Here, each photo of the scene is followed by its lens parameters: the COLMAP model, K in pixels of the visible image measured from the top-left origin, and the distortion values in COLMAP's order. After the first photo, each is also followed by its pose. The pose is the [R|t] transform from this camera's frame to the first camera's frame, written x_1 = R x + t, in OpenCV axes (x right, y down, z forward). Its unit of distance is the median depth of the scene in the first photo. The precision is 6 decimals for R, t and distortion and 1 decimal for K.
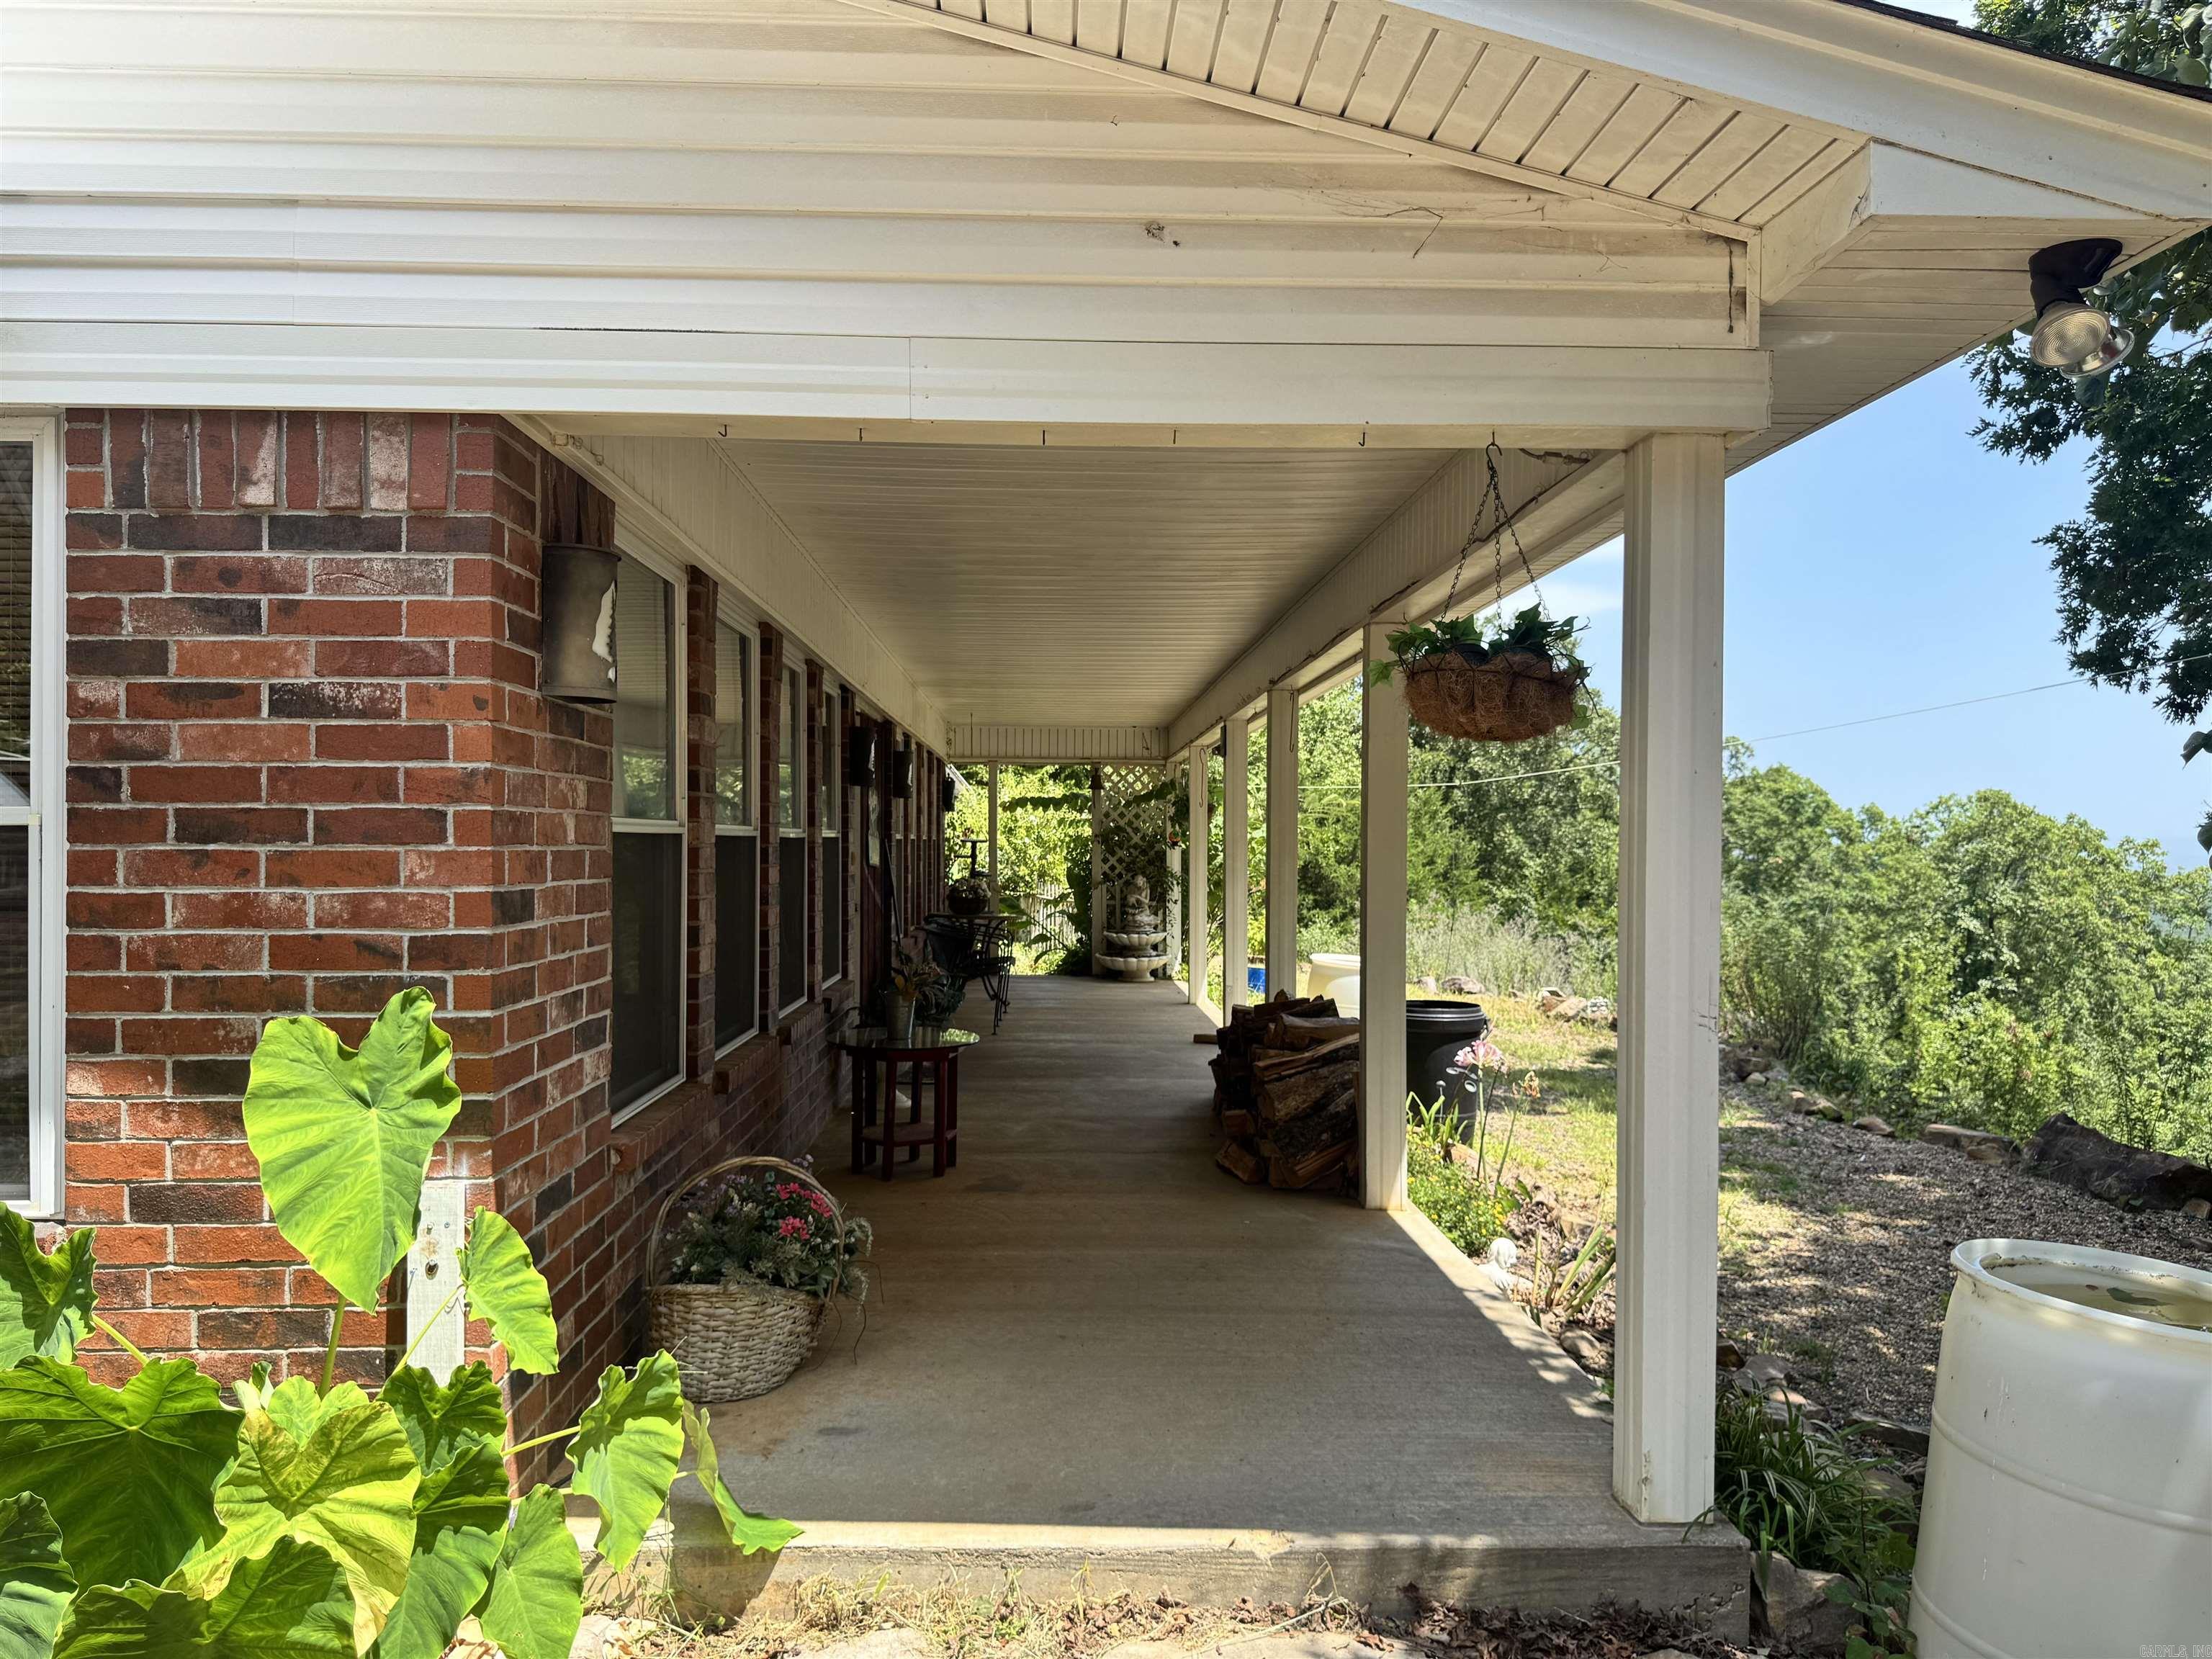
lens RADIAL K [[1523.9, 0, 1108.3], [0, 1523.9, 846.5], [0, 0, 1]] dist [0.118804, -0.171785]
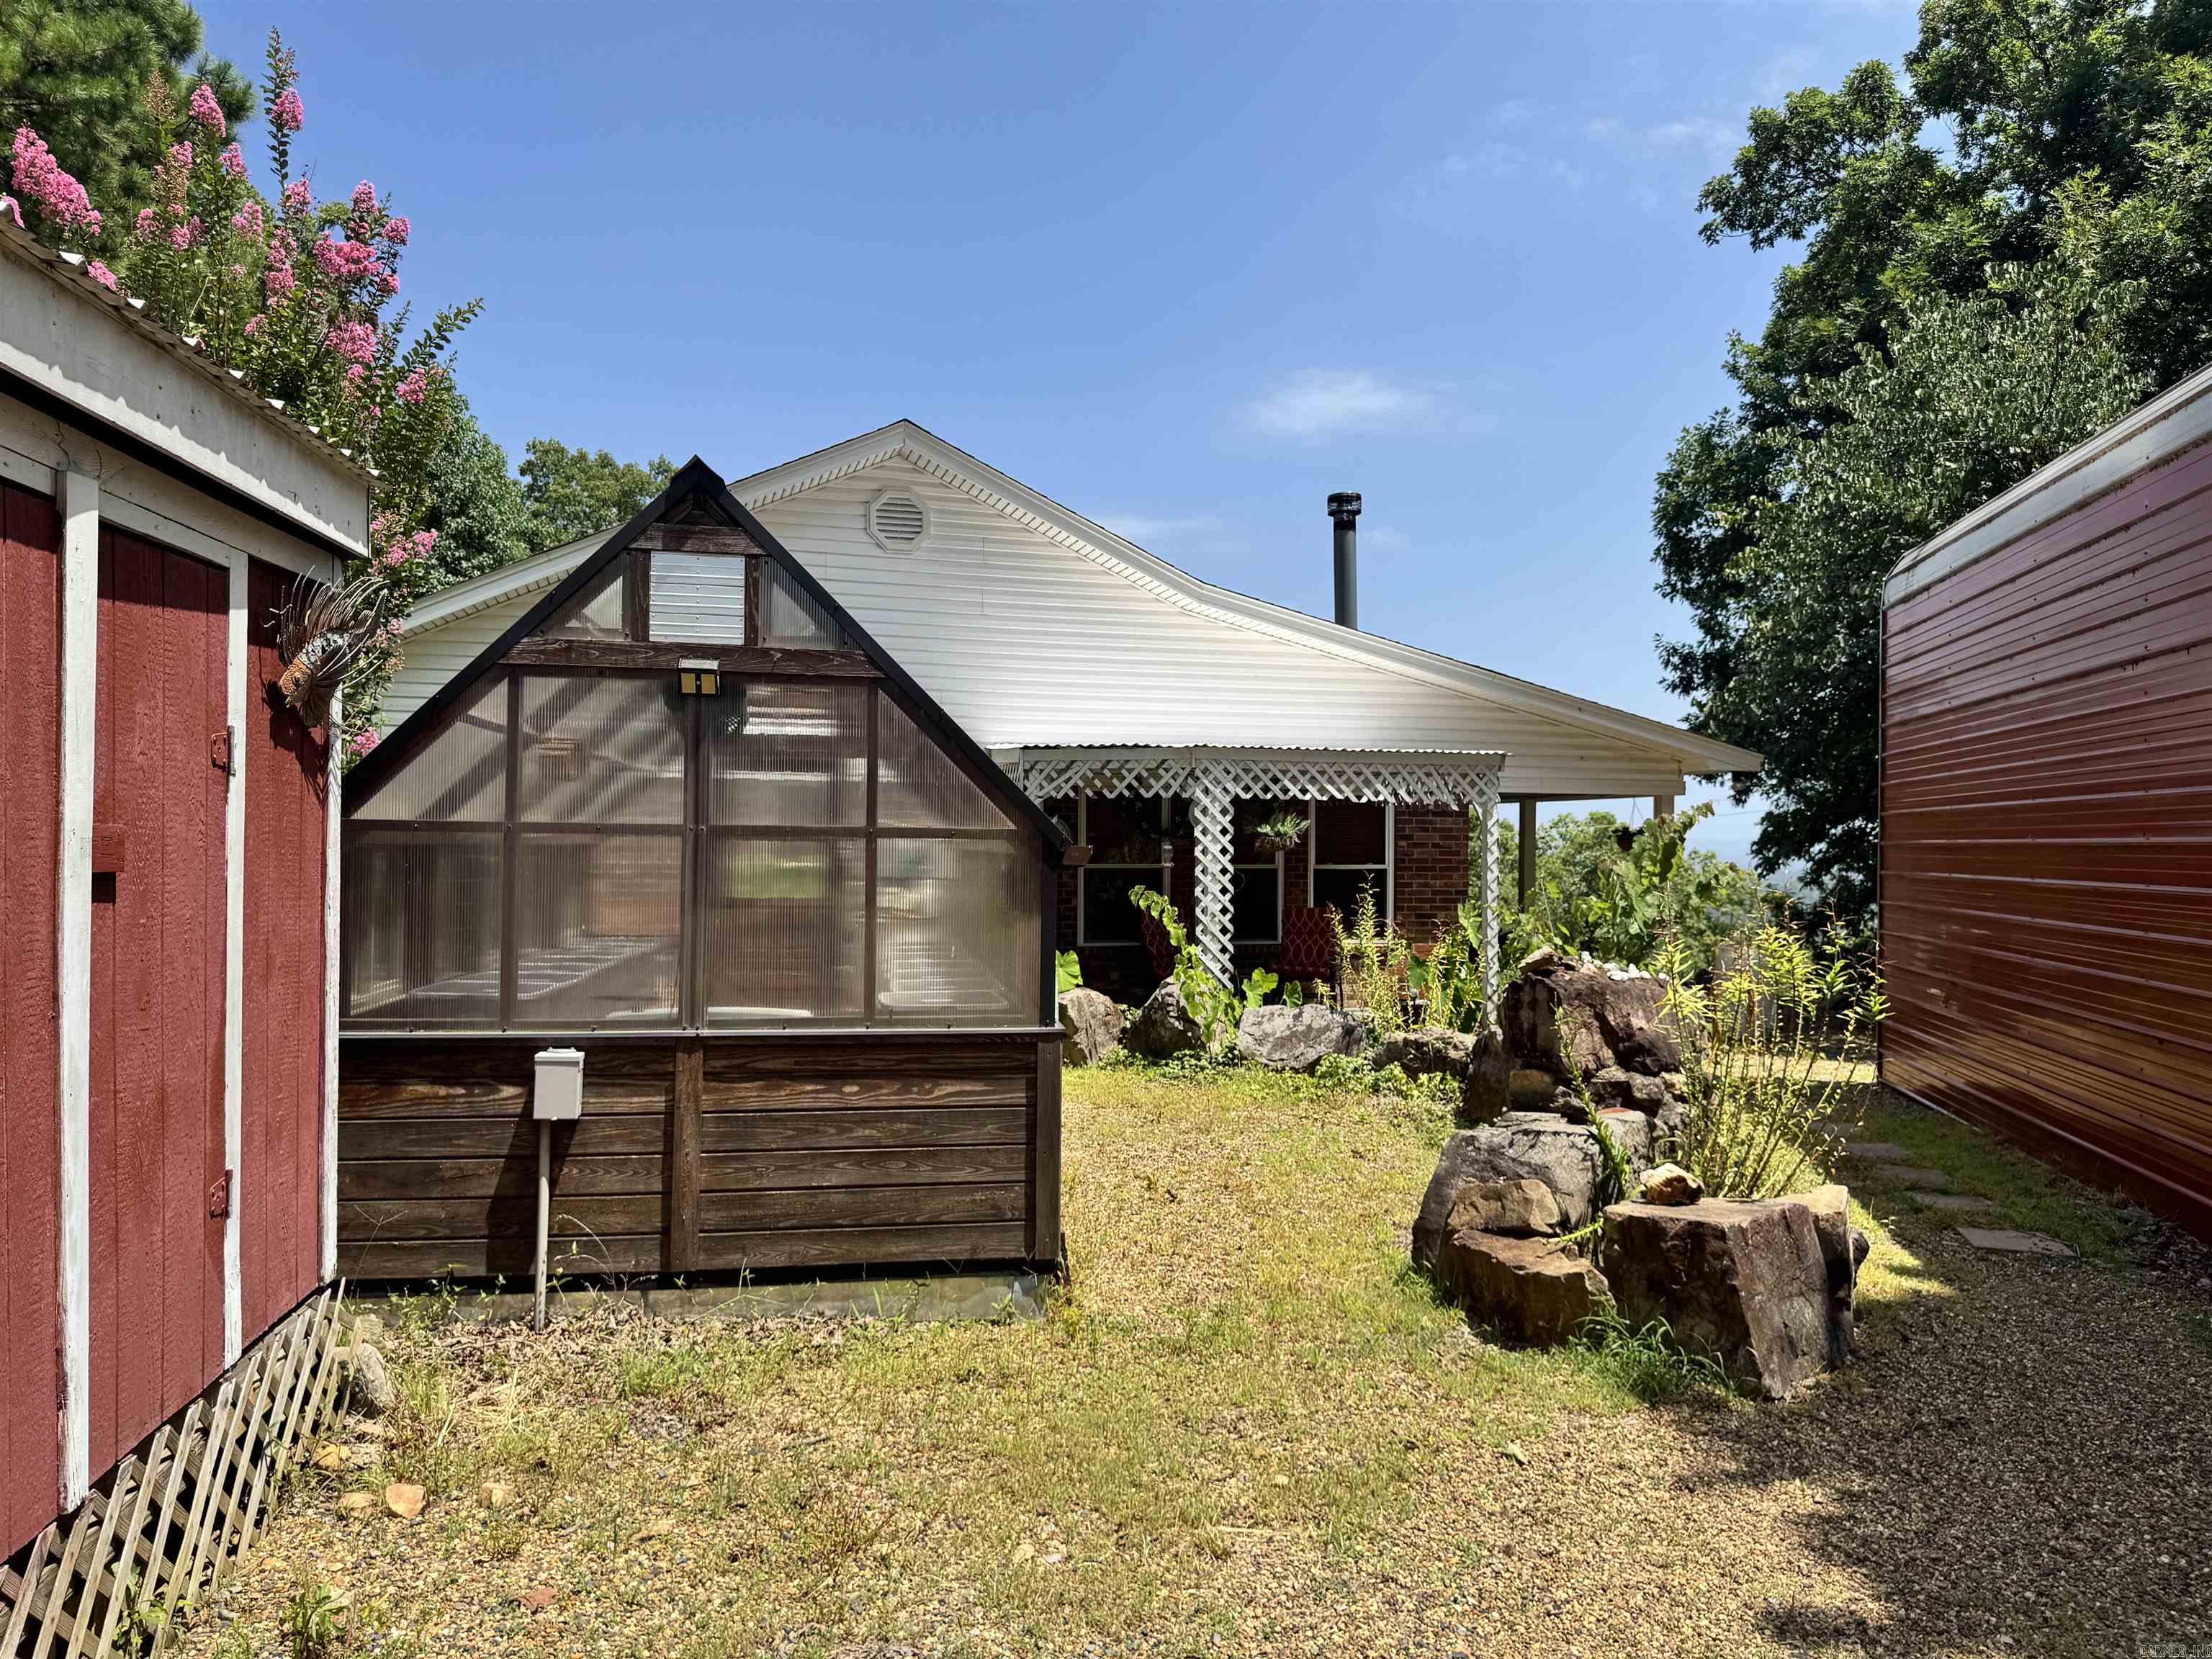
lens RADIAL K [[1523.9, 0, 1108.3], [0, 1523.9, 846.5], [0, 0, 1]] dist [0.118804, -0.171785]
pose [[0.973956, 0.003944, 0.226702, -0.166647], [-0.004015, 0.999992, -0.000151, -0.005020], [-0.226700, -0.000764, 0.973964, -0.229183]]
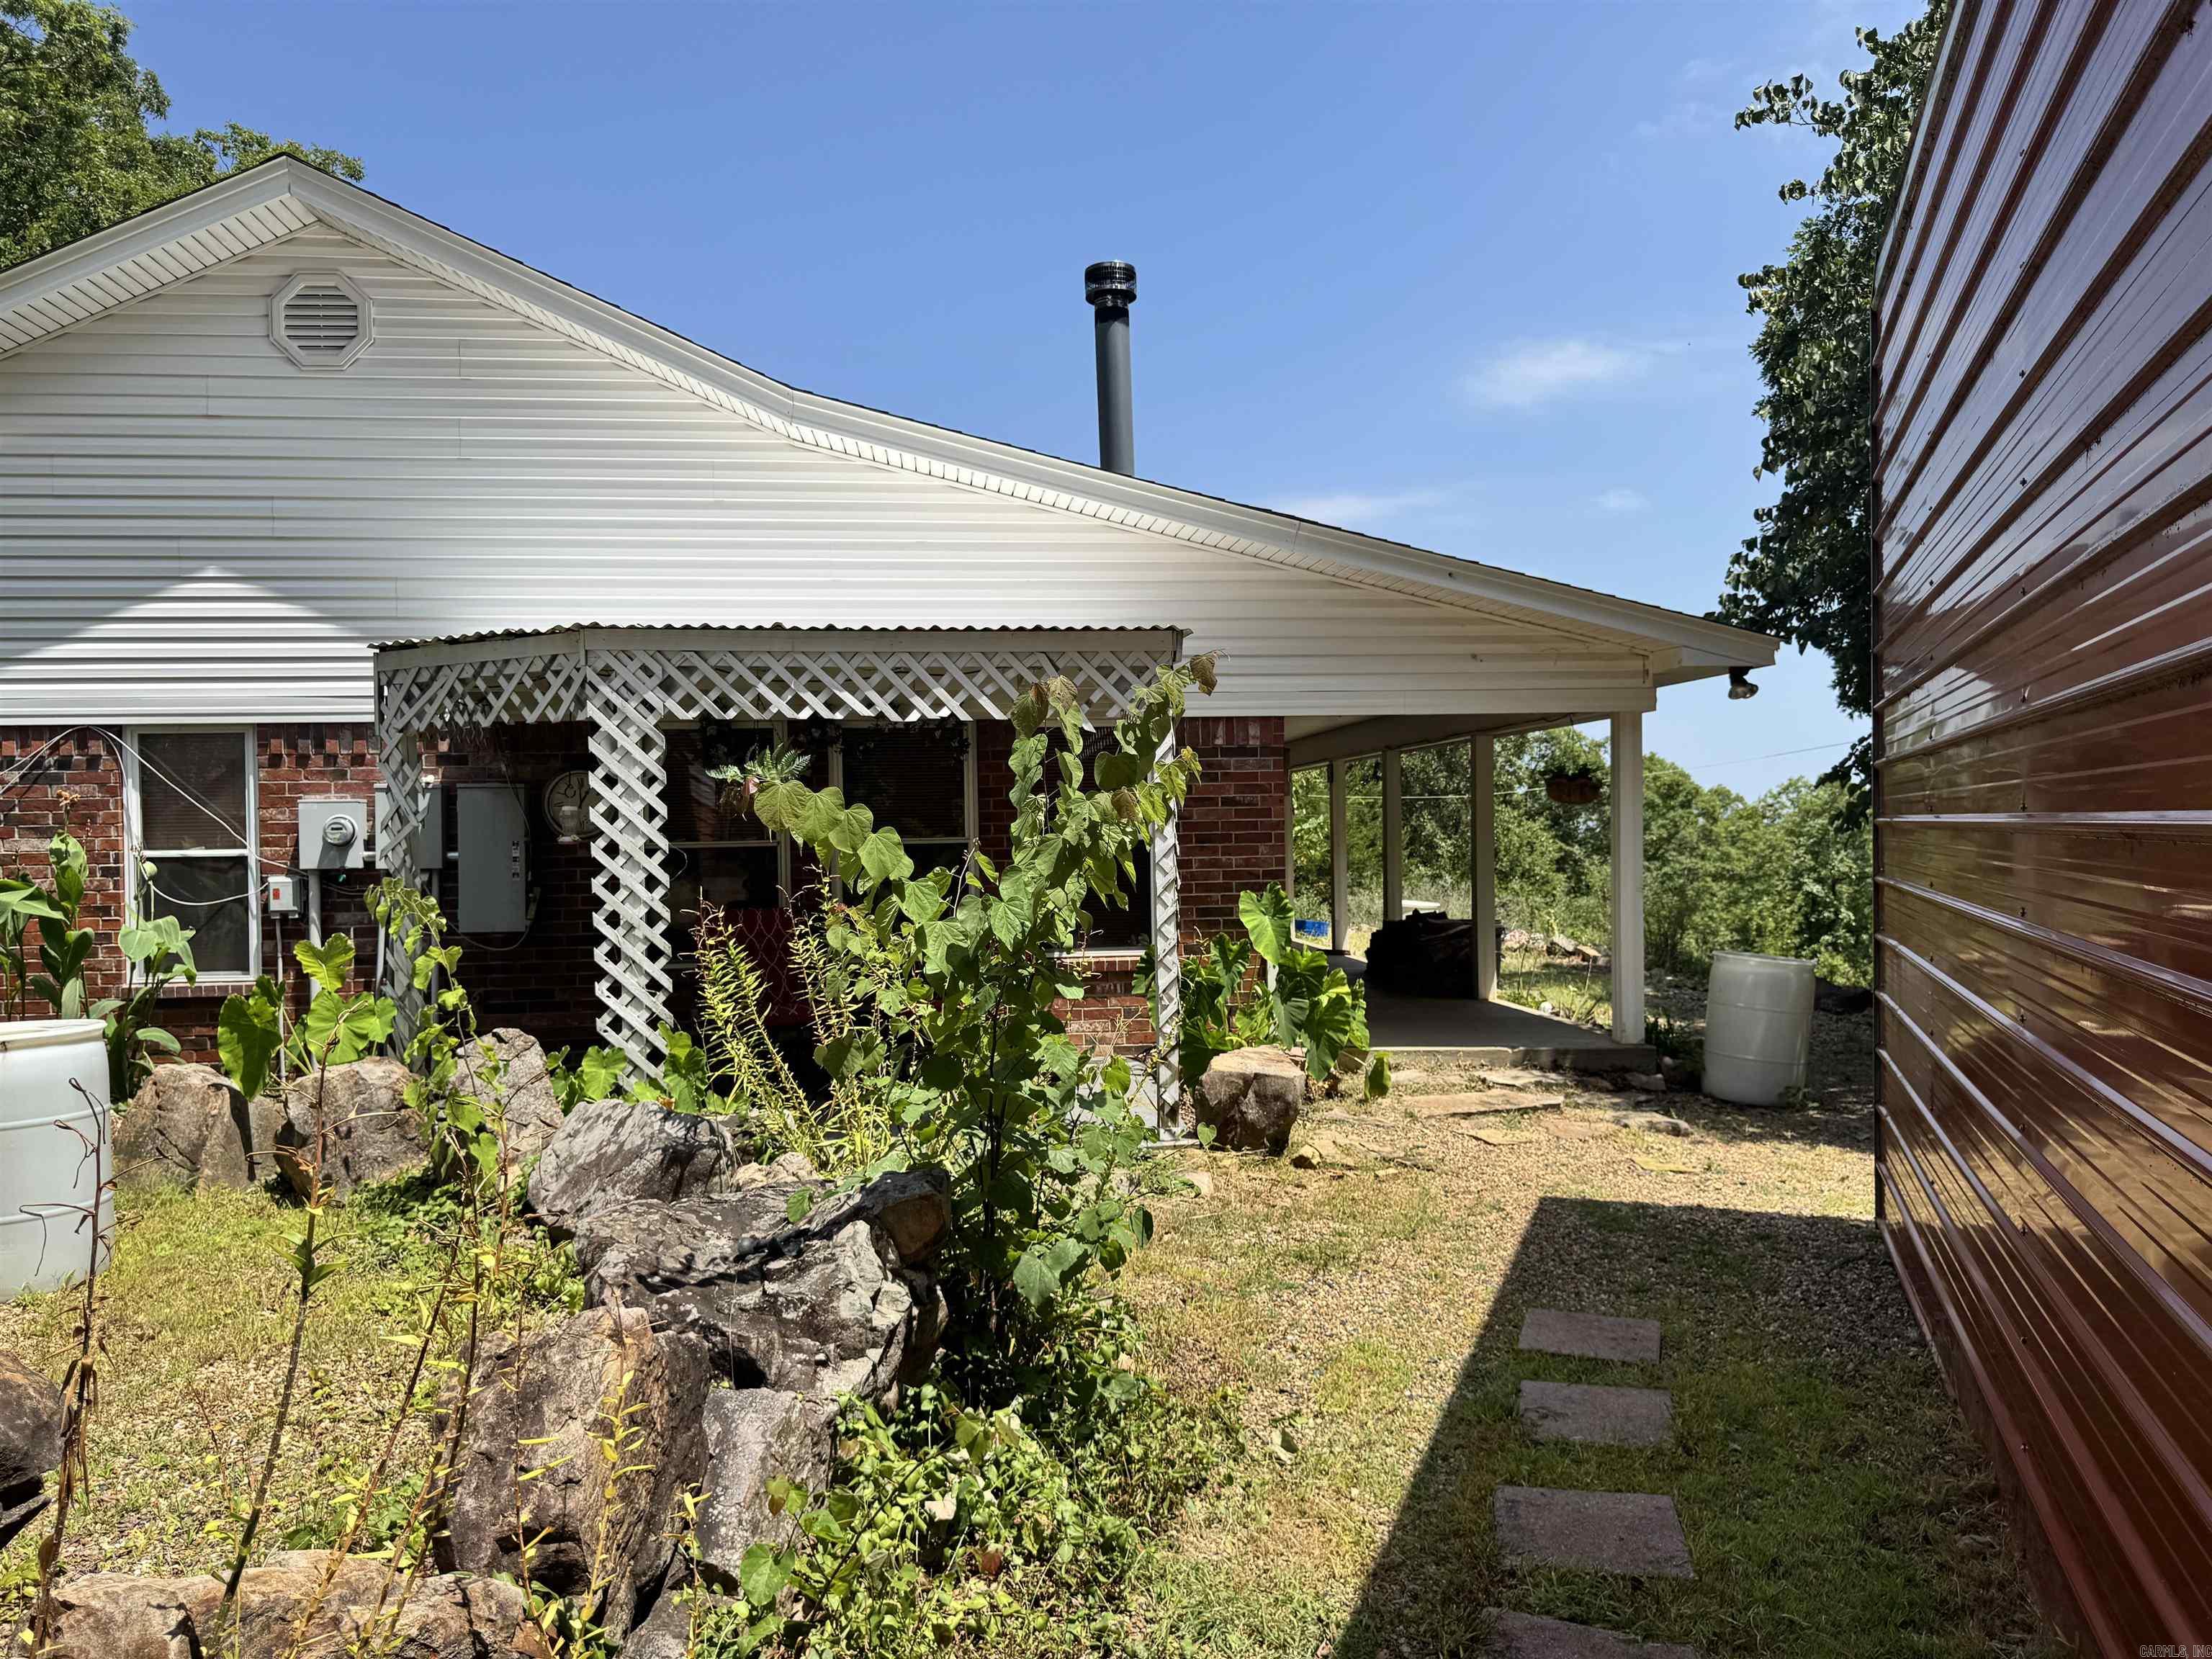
lens RADIAL K [[1523.9, 0, 1108.3], [0, 1523.9, 846.5], [0, 0, 1]] dist [0.118804, -0.171785]
pose [[0.997425, -0.019304, 0.069073, -0.060526], [0.018766, 0.999788, 0.008428, -0.001725], [-0.069221, -0.007110, 0.997576, -0.137396]]
